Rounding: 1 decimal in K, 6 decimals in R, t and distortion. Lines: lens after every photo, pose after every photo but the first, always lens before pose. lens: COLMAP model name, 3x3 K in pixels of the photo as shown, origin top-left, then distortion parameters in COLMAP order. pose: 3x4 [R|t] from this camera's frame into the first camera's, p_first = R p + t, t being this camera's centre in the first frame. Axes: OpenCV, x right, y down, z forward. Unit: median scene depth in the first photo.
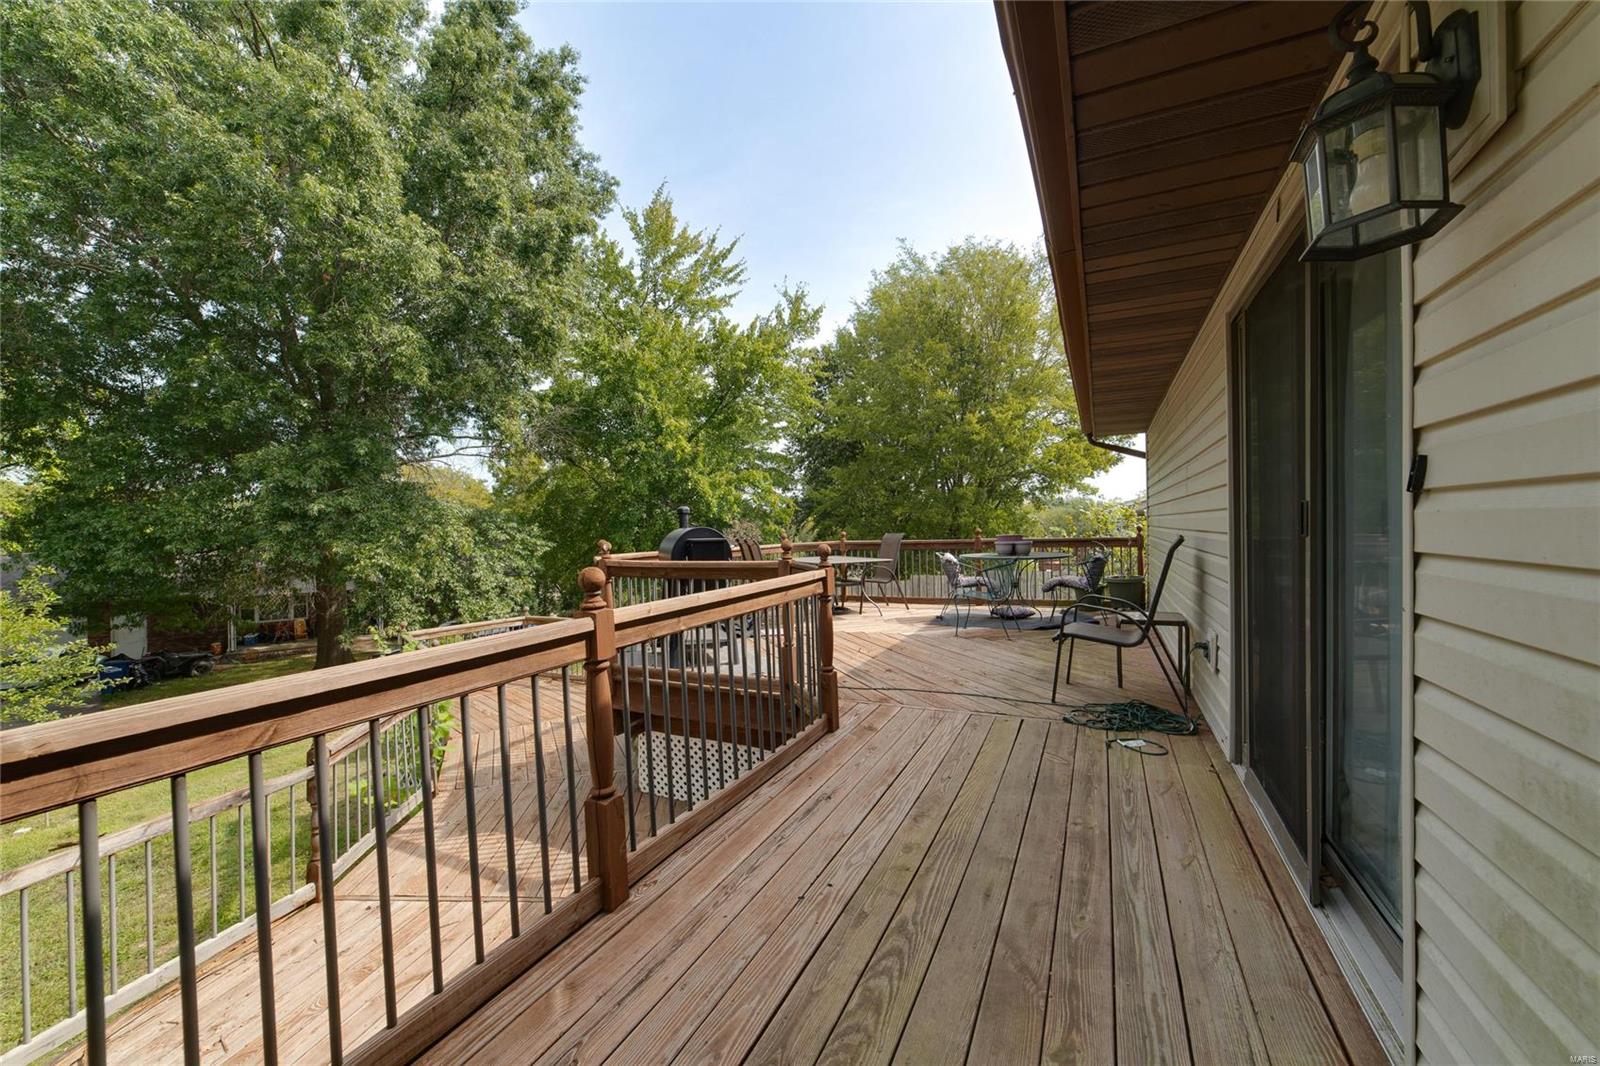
lens RADIAL K [[616.9, 0, 801.0], [0, 616.9, 534.8], [0, 0, 1]] dist [-0.015217, 0.003348]
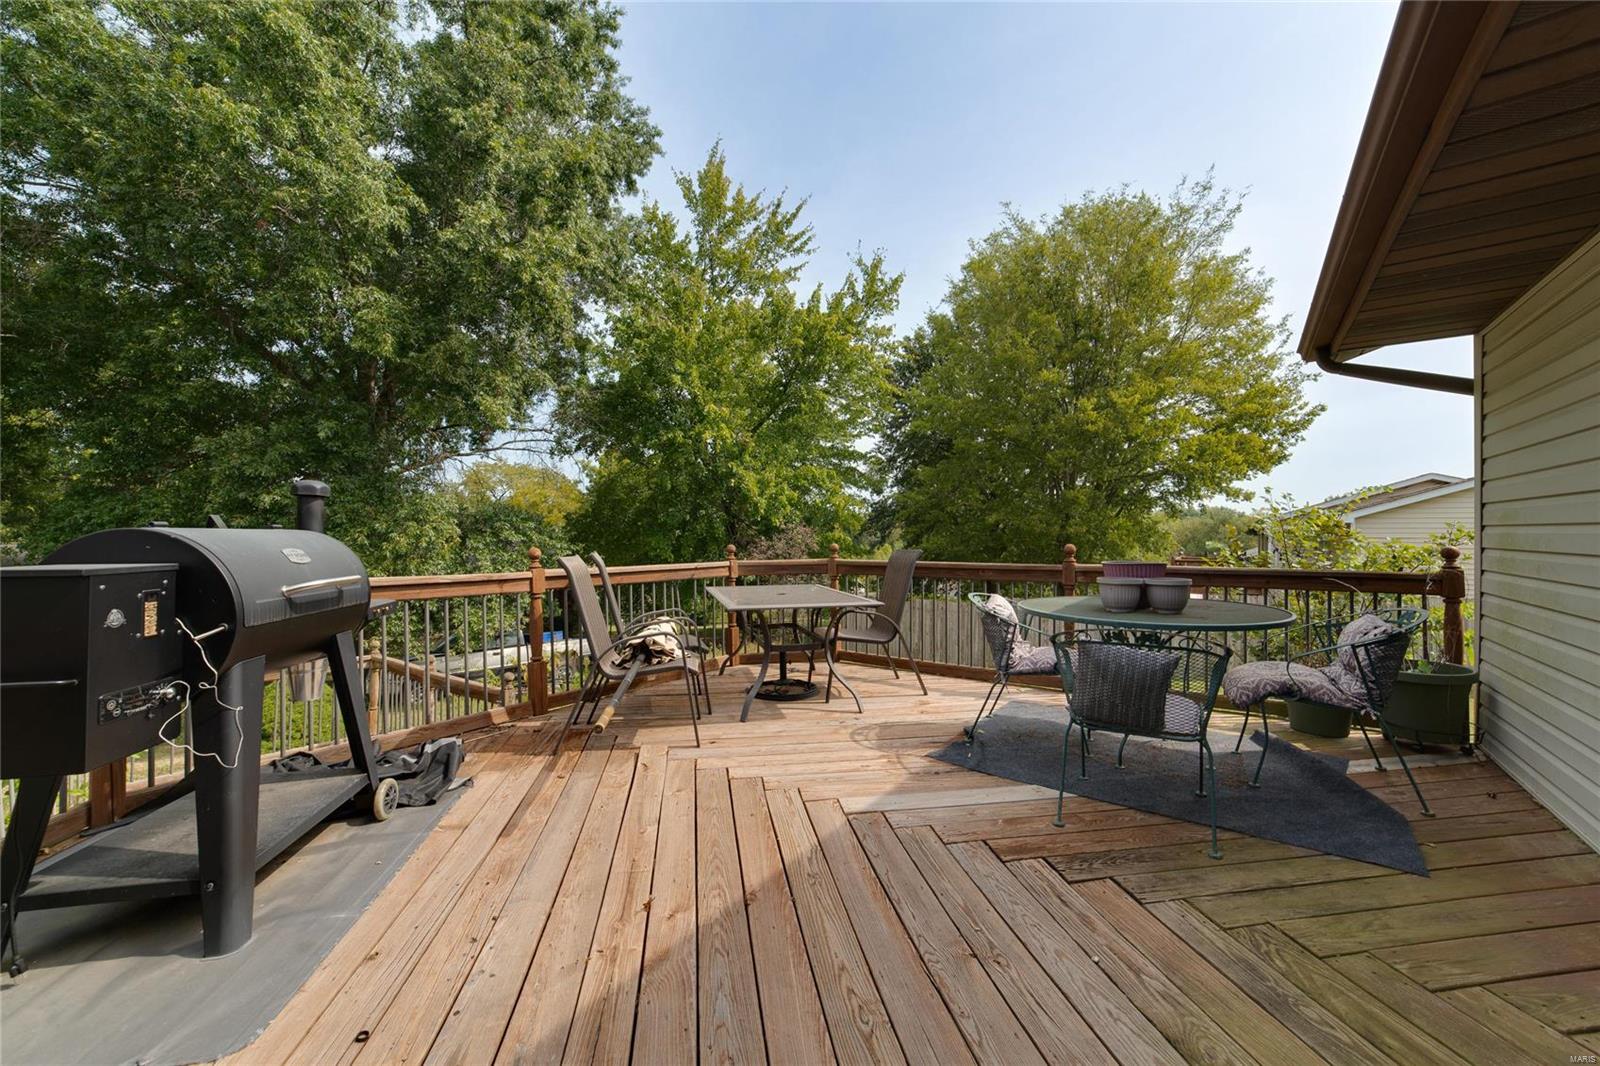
lens RADIAL K [[616.9, 0, 803.9], [0, 616.9, 531.1], [0, 0, 1]] dist [-0.015217, 0.003348]
pose [[0.985874, 0.020325, -0.166250, 0.049814], [-0.022828, 0.999653, -0.013156, -0.003030], [0.165925, 0.016766, 0.985996, 0.147095]]
